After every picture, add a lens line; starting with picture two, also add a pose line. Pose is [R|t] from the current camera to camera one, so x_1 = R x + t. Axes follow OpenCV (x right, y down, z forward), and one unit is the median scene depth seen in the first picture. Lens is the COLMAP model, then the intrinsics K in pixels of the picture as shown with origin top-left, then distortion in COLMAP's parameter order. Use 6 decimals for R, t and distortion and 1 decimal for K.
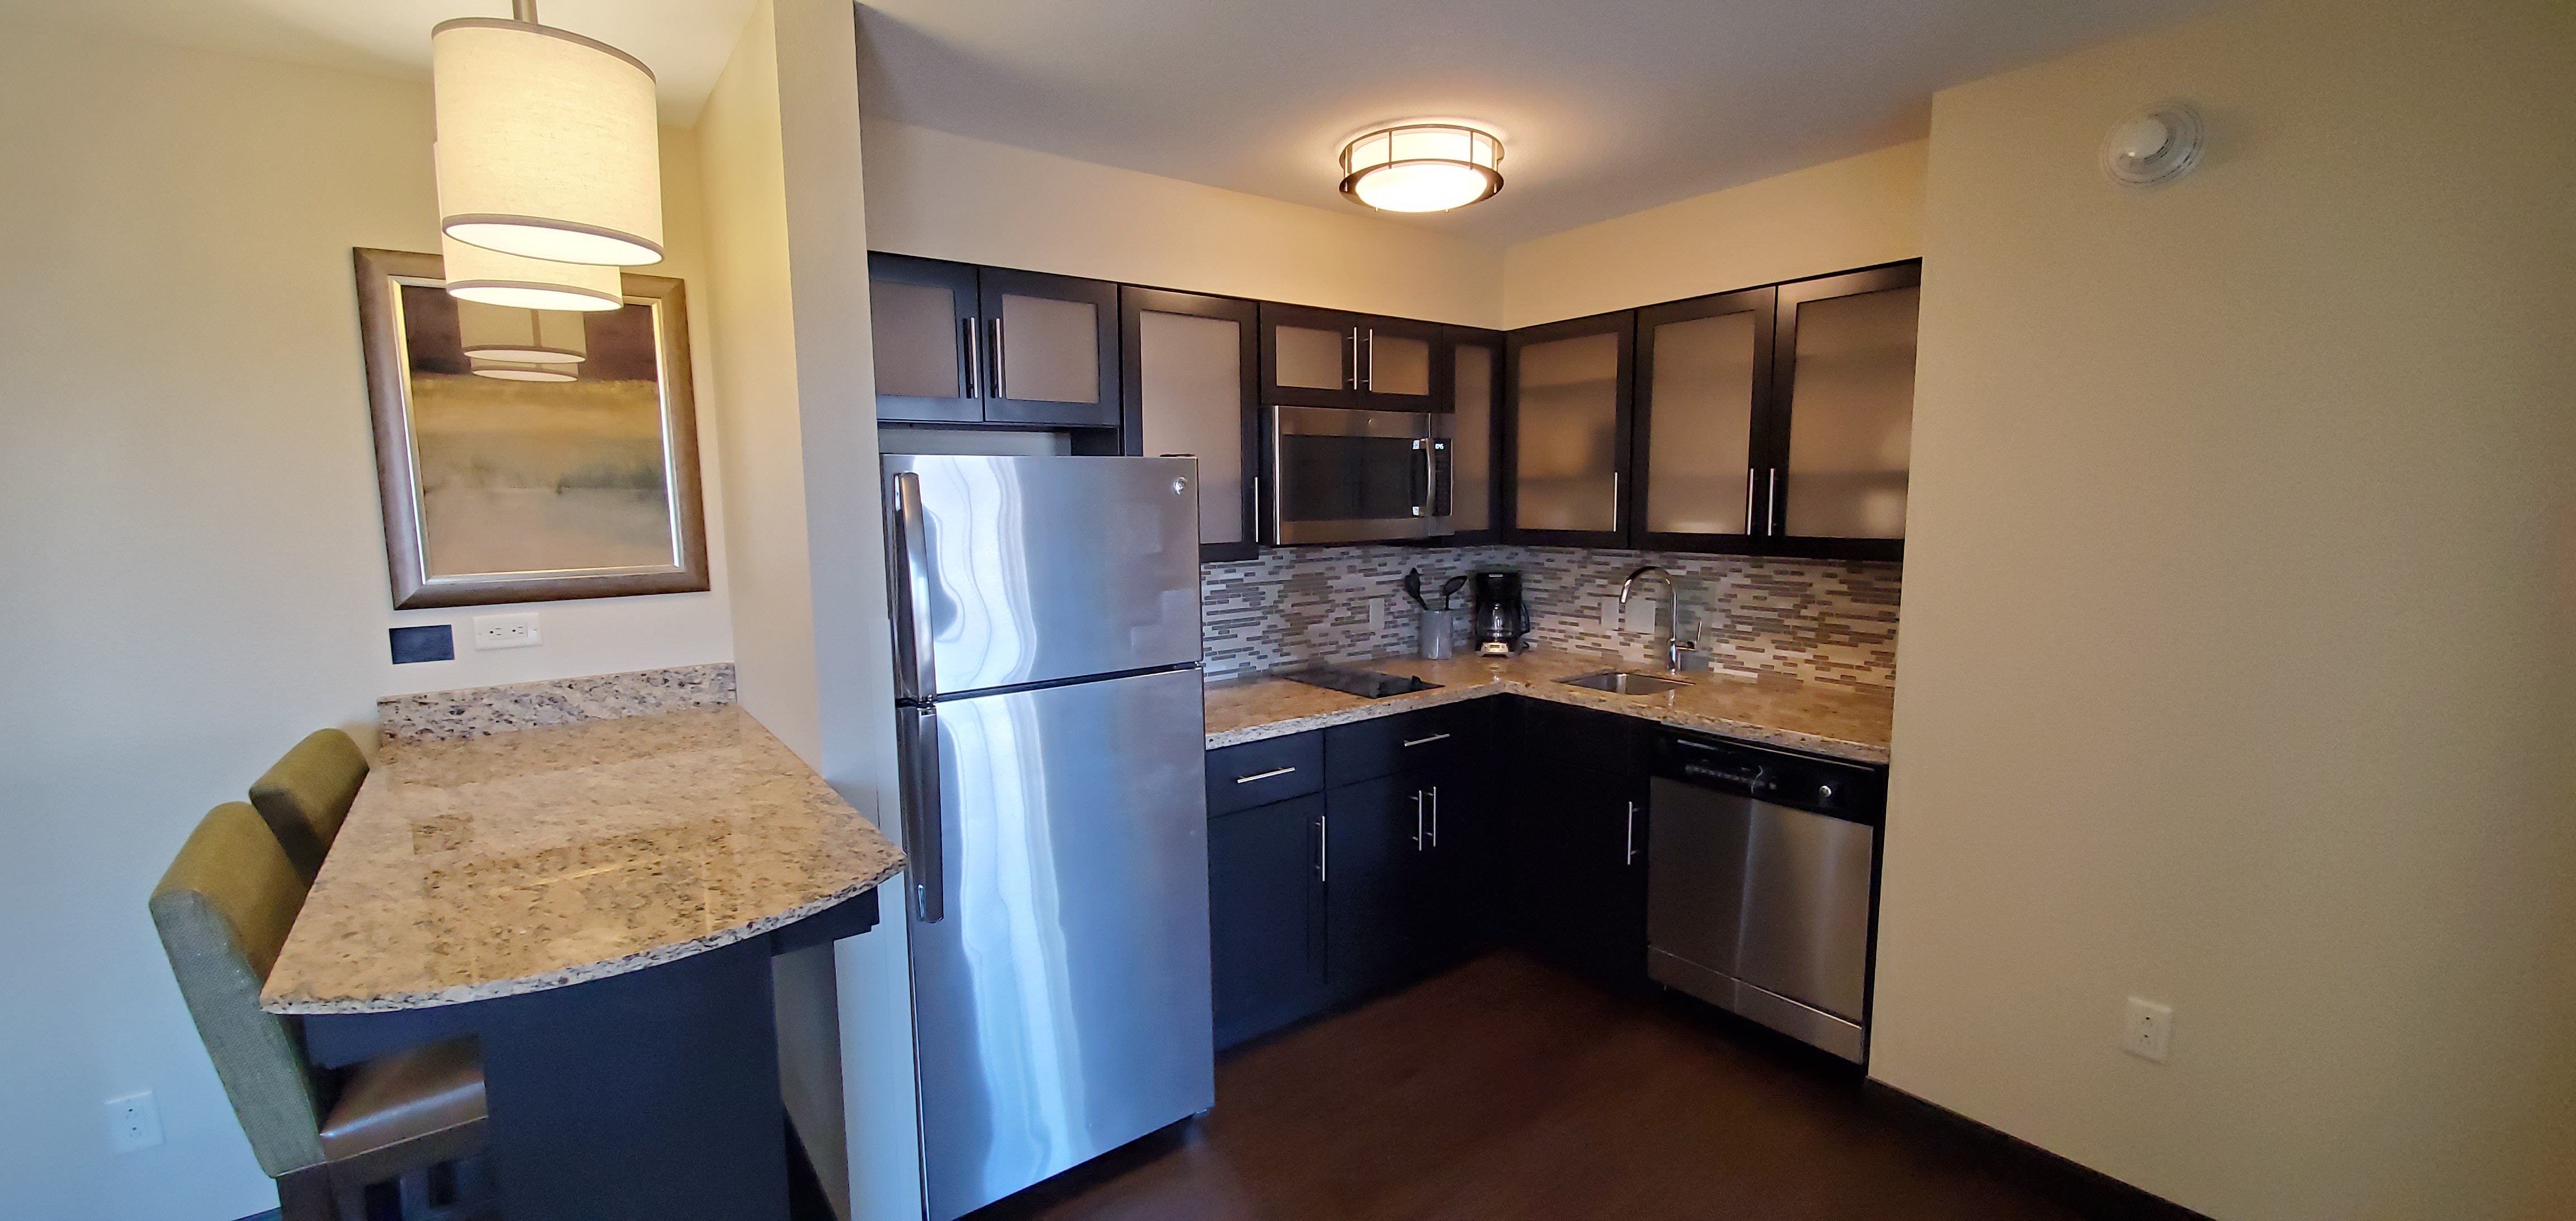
lens RADIAL K [[1014.6, 0, 1288.0], [0, 1014.6, 610.5], [0, 0, 1]] dist [0.001068, -0.010807]
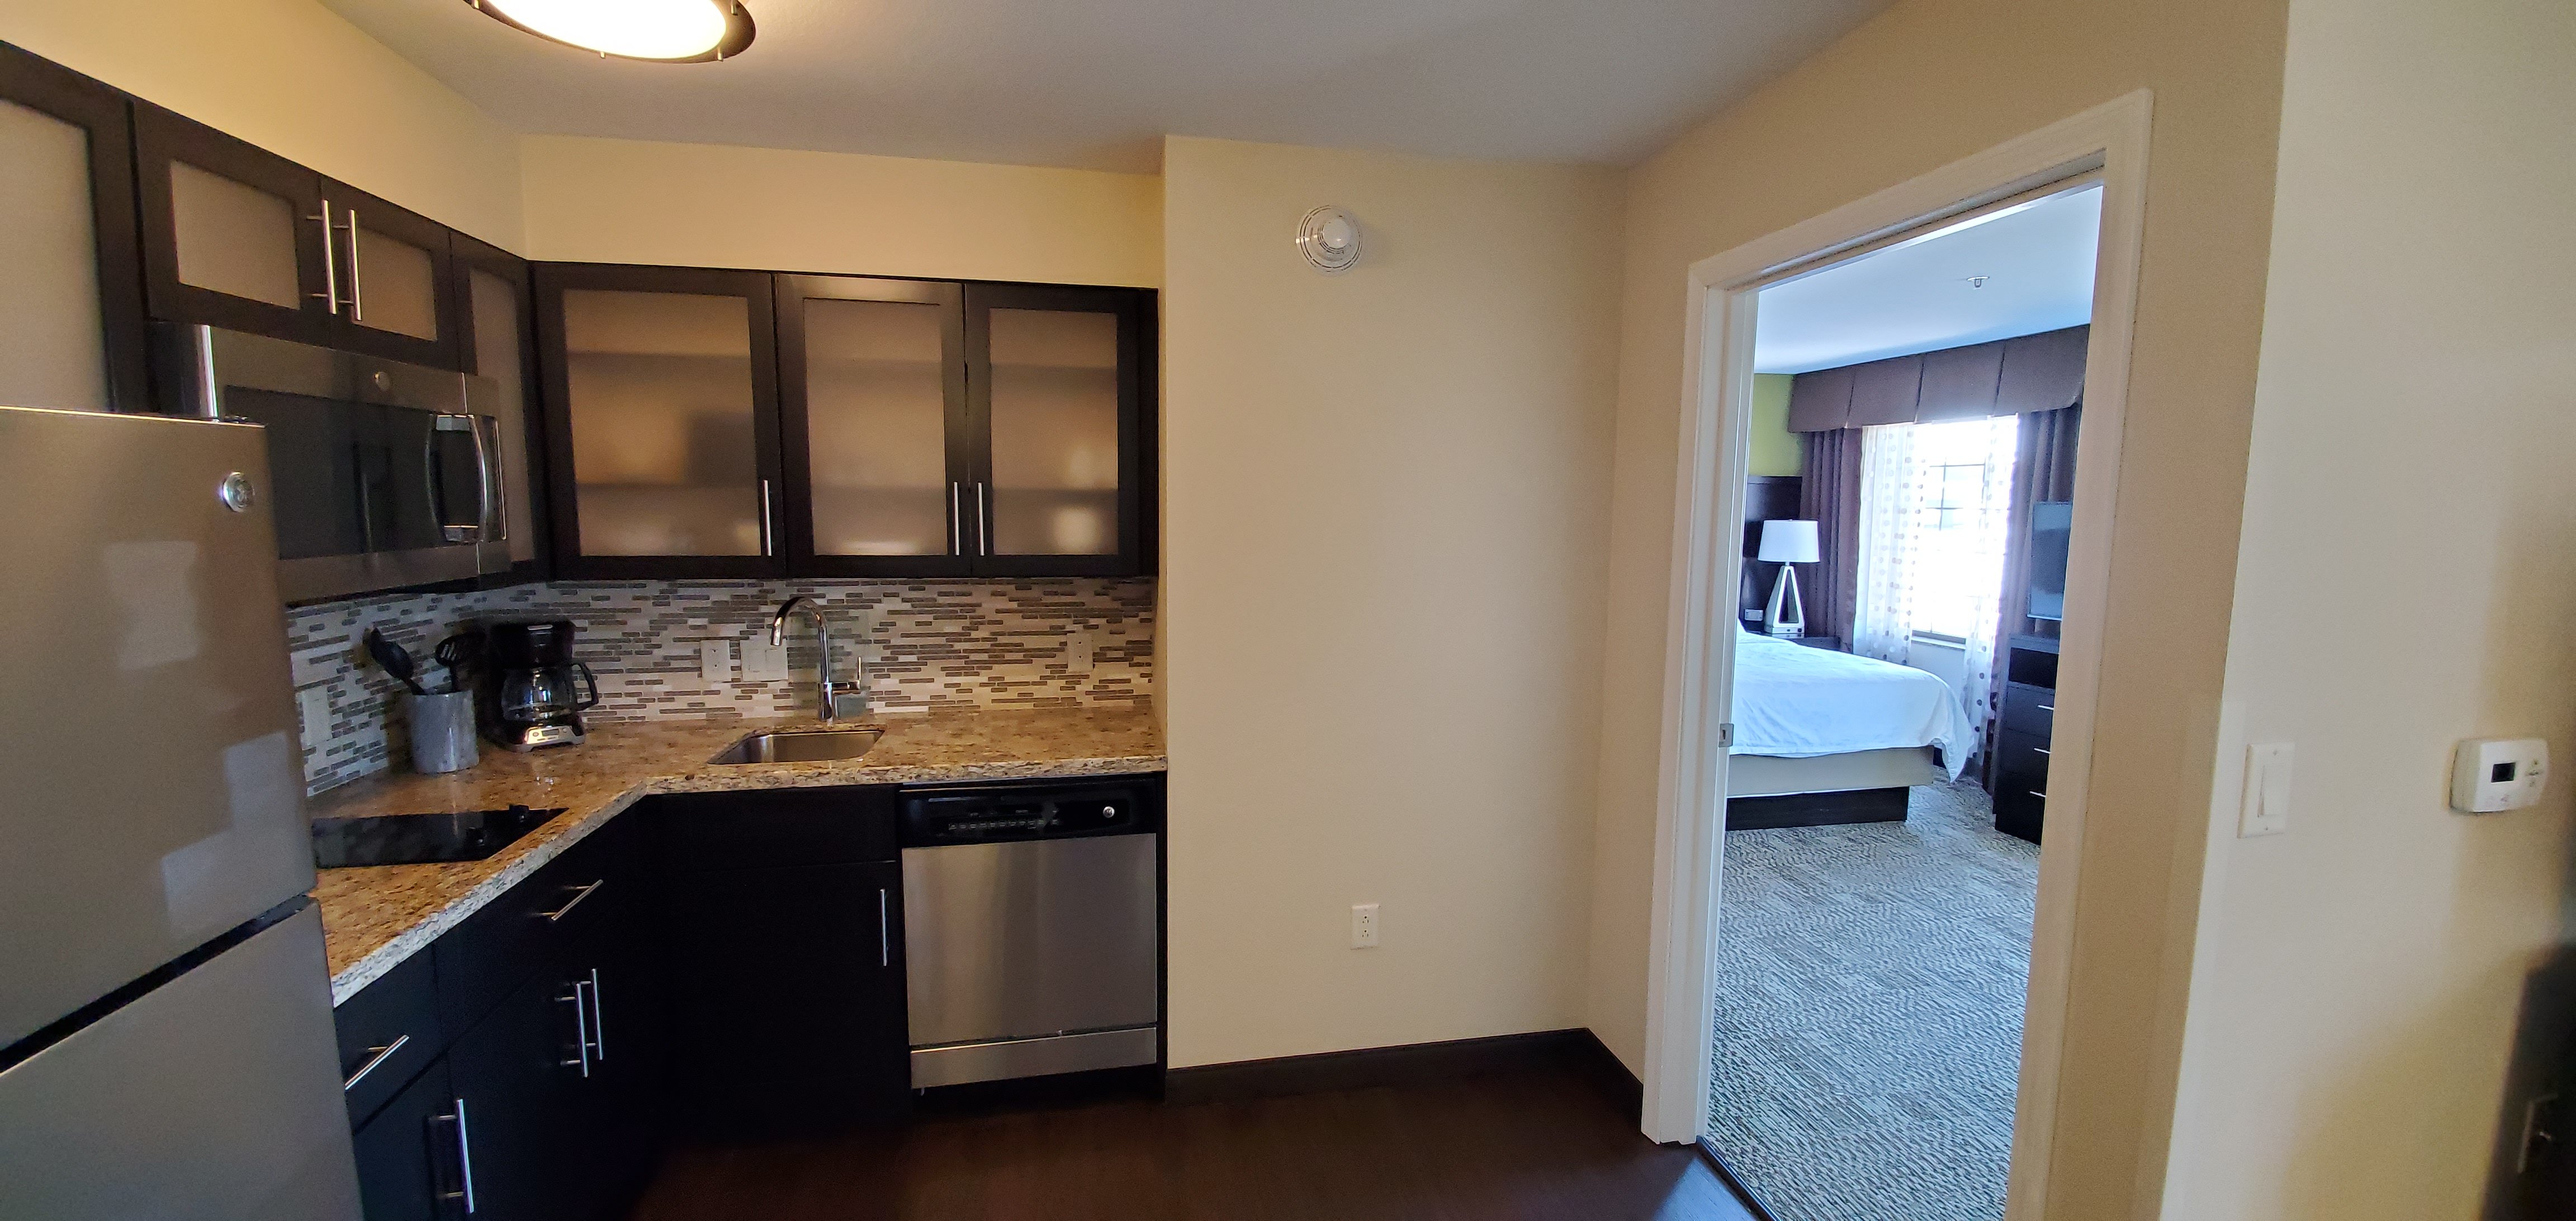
lens RADIAL K [[1014.6, 0, 1288.0], [0, 1014.6, 610.5], [0, 0, 1]] dist [0.001068, -0.010807]
pose [[0.431786, -0.083430, 0.898110, -0.204381], [0.090543, 0.994693, 0.048871, -0.037914], [-0.897420, 0.060216, 0.437048, 0.302649]]
